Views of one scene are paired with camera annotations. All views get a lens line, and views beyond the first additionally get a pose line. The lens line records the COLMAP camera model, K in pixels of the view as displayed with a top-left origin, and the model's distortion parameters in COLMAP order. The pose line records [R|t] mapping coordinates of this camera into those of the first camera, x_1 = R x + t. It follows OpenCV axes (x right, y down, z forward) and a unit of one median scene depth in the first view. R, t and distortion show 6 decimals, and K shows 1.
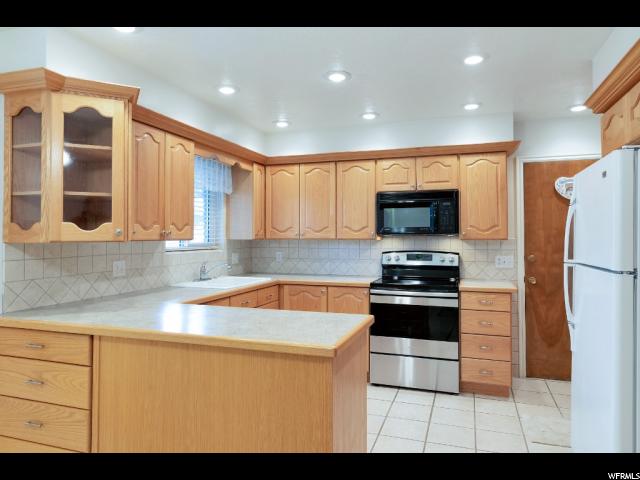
lens RADIAL K [[431.4, 0, 322.5], [0, 431.4, 228.5], [0, 0, 1]] dist [0.001030, 0.001658]
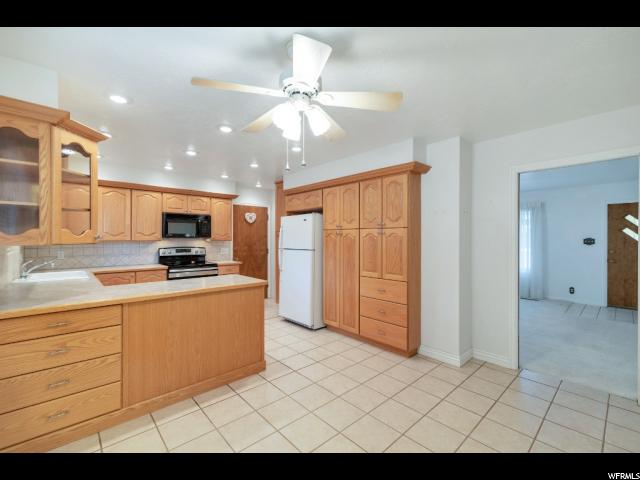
lens RADIAL K [[277.1, 0, 320.0], [0, 277.1, 240.0], [0, 0, 1]] dist [0.002472, 0.000331]
pose [[0.487010, -0.004339, 0.873386, -0.550497], [-0.018121, 0.999722, 0.015071, -0.005096], [-0.873208, -0.023166, 0.486796, -0.049340]]
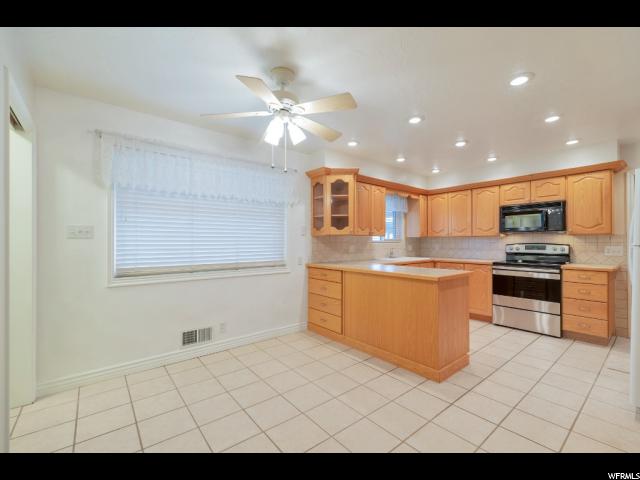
lens RADIAL K [[277.1, 0, 320.0], [0, 277.1, 240.0], [0, 0, 1]] dist [0.002472, 0.000331]
pose [[0.847806, -0.004766, -0.530285, 0.112870], [0.010681, 0.999910, 0.008089, 0.027181], [0.530199, -0.012522, 0.847781, -0.228914]]
